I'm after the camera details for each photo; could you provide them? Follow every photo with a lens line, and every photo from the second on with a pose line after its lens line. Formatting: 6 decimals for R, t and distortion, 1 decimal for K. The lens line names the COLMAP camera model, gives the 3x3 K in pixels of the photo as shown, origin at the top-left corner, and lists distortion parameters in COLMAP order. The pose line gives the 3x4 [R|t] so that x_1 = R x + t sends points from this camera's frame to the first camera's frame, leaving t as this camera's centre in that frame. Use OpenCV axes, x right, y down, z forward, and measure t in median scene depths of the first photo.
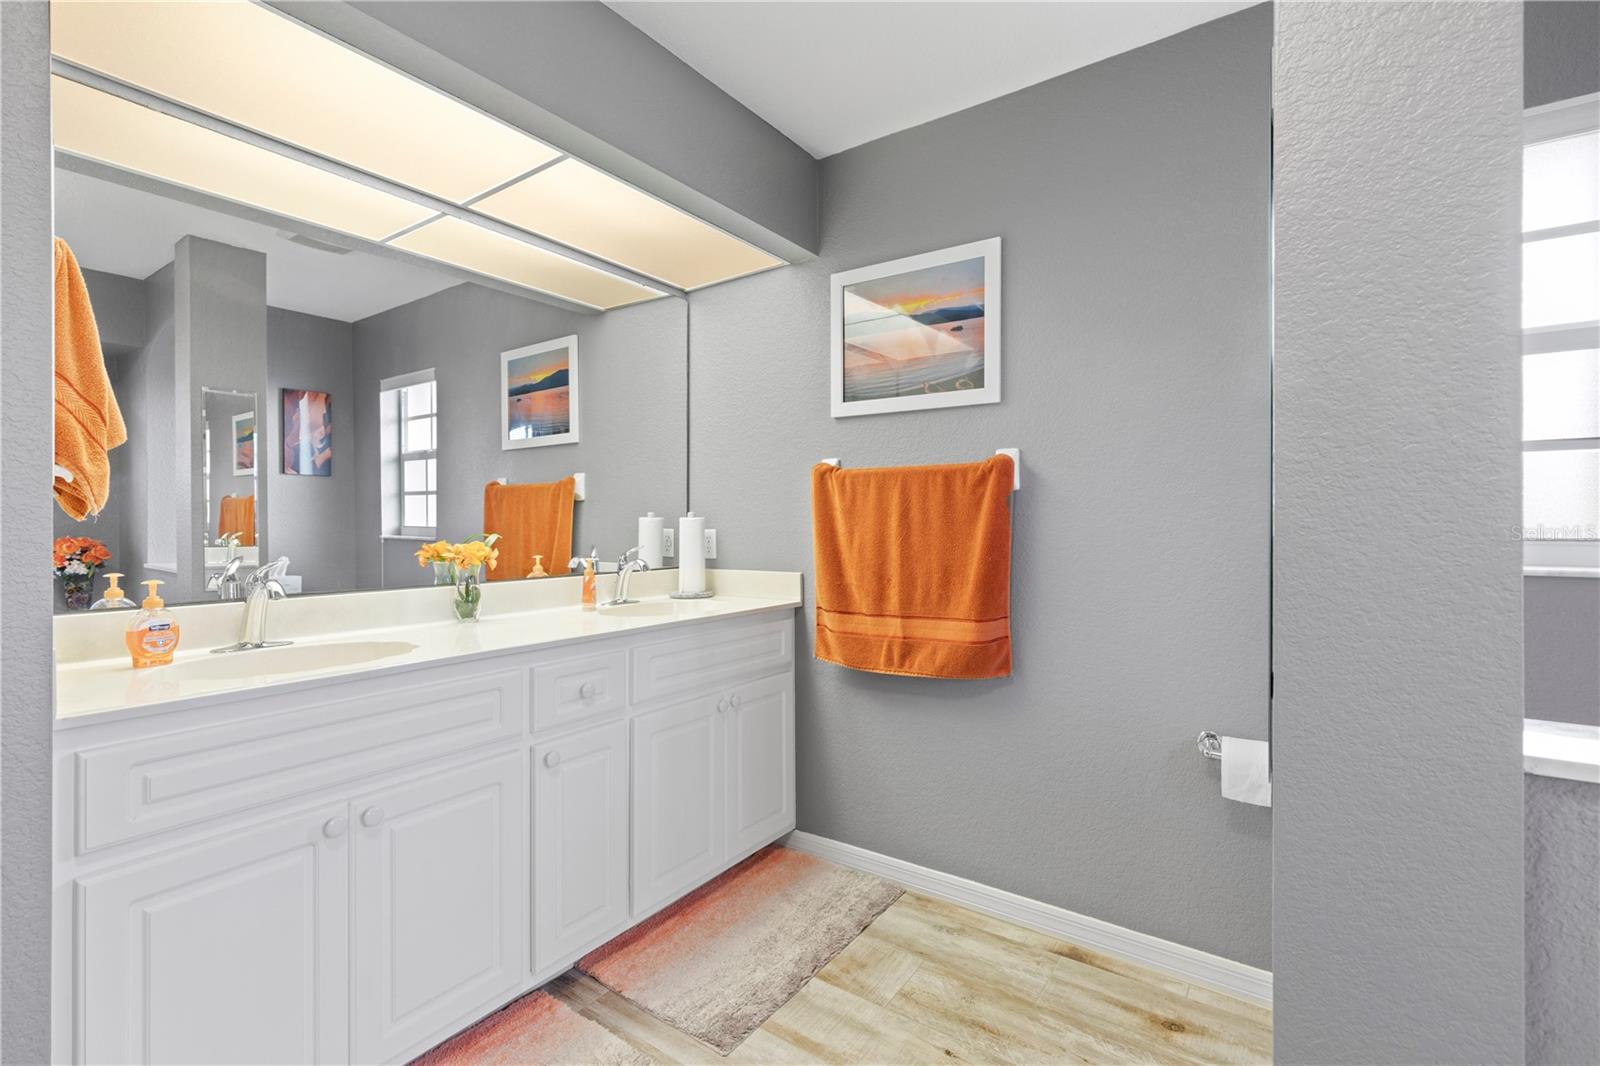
lens RADIAL K [[711.8, 0, 801.7], [0, 711.8, 523.6], [0, 0, 1]] dist [0.003254, 0.000114]
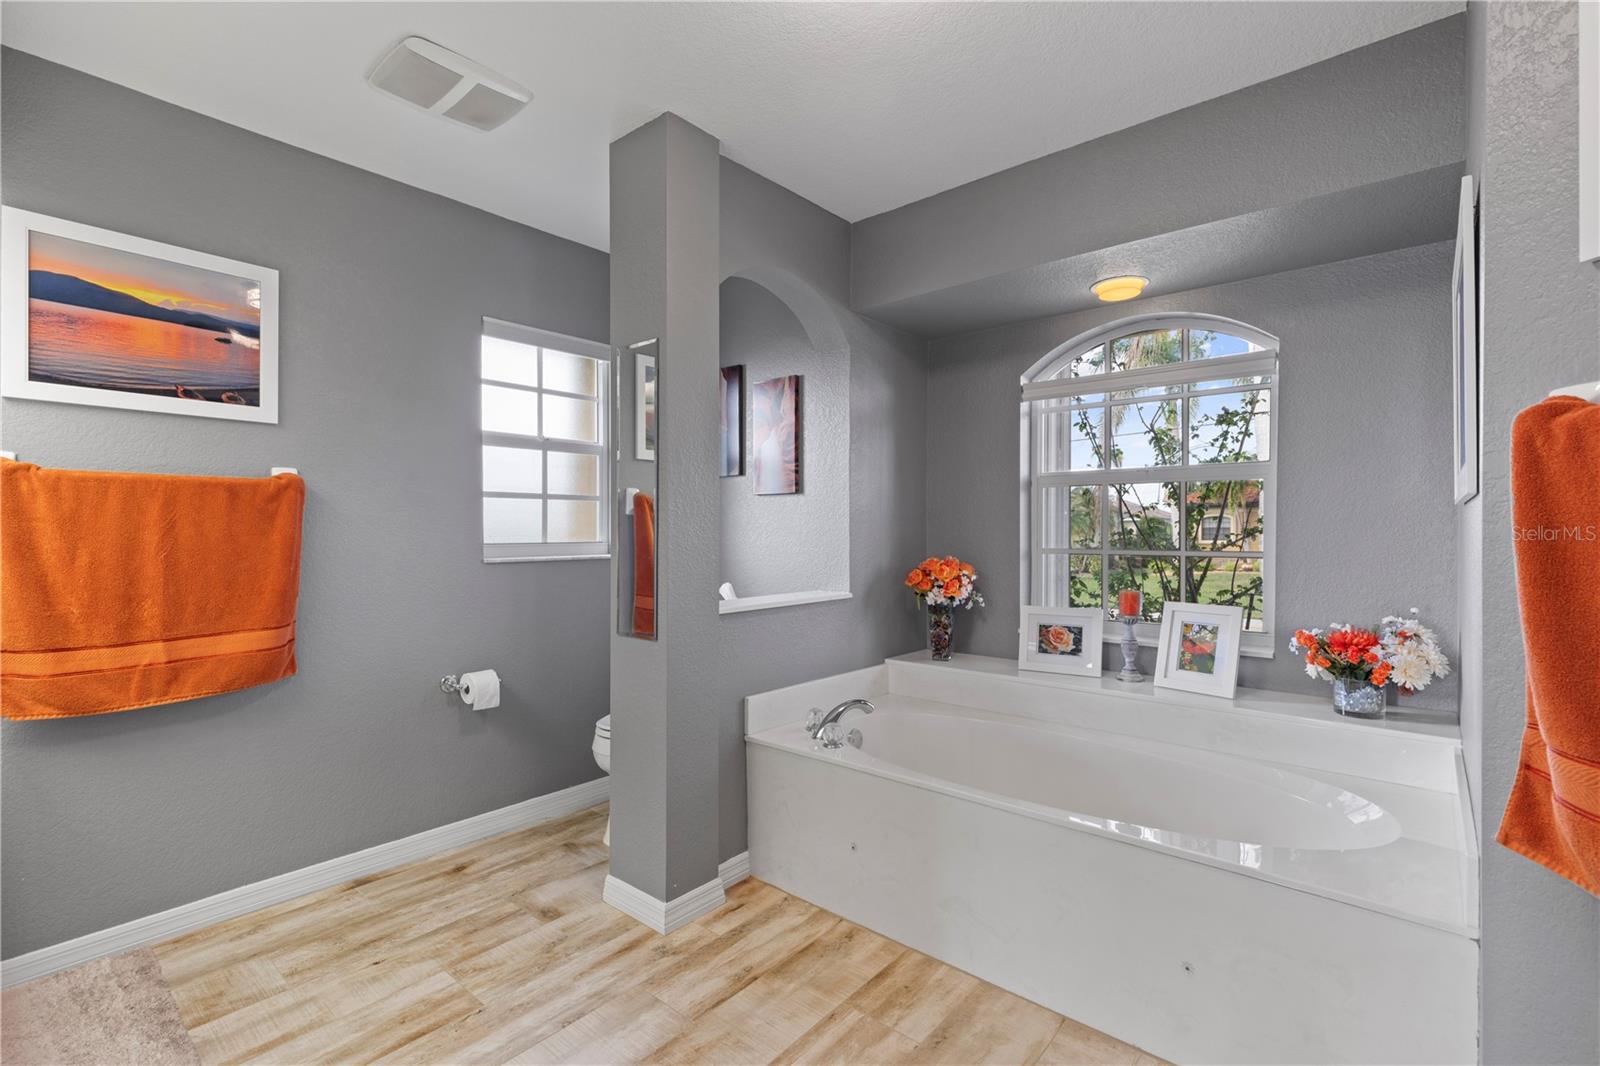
lens RADIAL K [[711.8, 0, 801.7], [0, 711.8, 523.6], [0, 0, 1]] dist [0.003254, 0.000114]
pose [[0.098988, 0.007942, 0.995057, -0.735380], [-0.003350, 0.999965, -0.007648, -0.014361], [-0.995083, -0.002577, 0.099011, 0.105635]]
